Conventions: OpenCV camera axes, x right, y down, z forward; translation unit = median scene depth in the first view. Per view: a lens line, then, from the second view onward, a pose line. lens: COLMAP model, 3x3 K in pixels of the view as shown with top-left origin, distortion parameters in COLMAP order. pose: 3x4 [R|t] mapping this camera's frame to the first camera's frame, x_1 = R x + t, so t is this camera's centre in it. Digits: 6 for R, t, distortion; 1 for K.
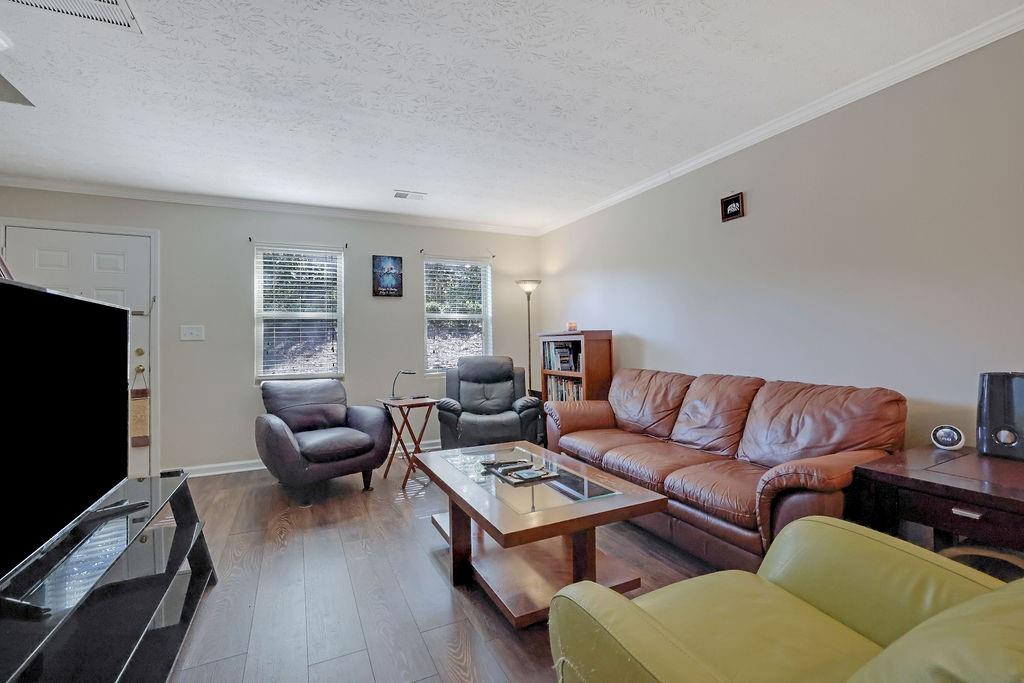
lens RADIAL K [[439.7, 0, 518.9], [0, 439.7, 342.9], [0, 0, 1]] dist [-0.042843, 0.012328]
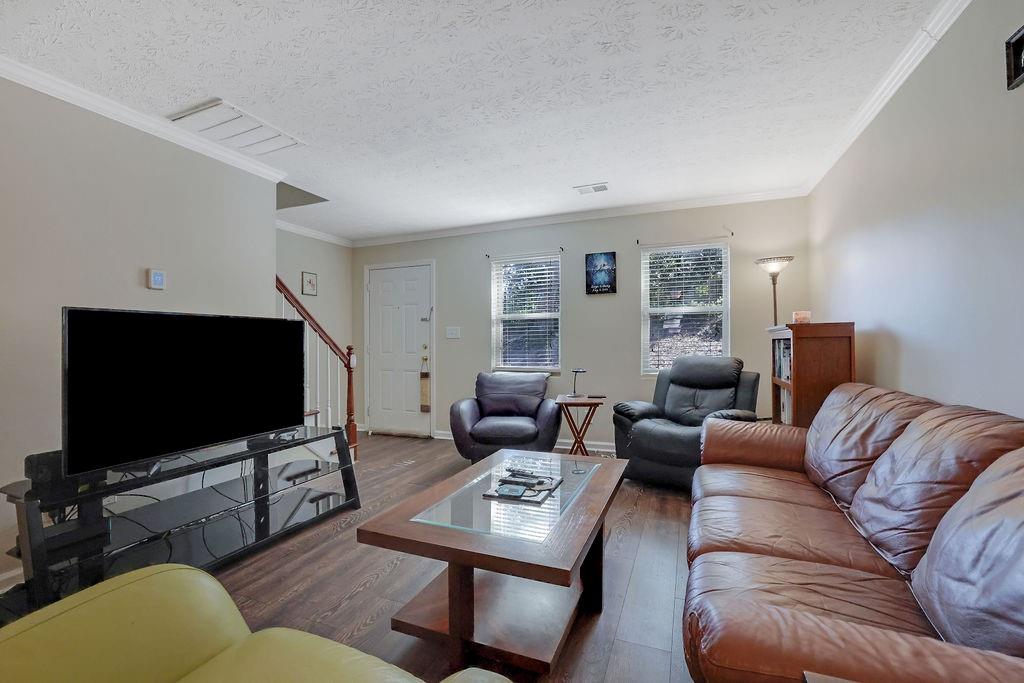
lens RADIAL K [[439.7, 0, 521.4], [0, 439.7, 350.2], [0, 0, 1]] dist [-0.042843, 0.012328]
pose [[0.668853, 0.020920, -0.743101, 0.330207], [0.000536, 0.999590, 0.028623, -0.006226], [0.743395, -0.019543, 0.668567, 0.203378]]
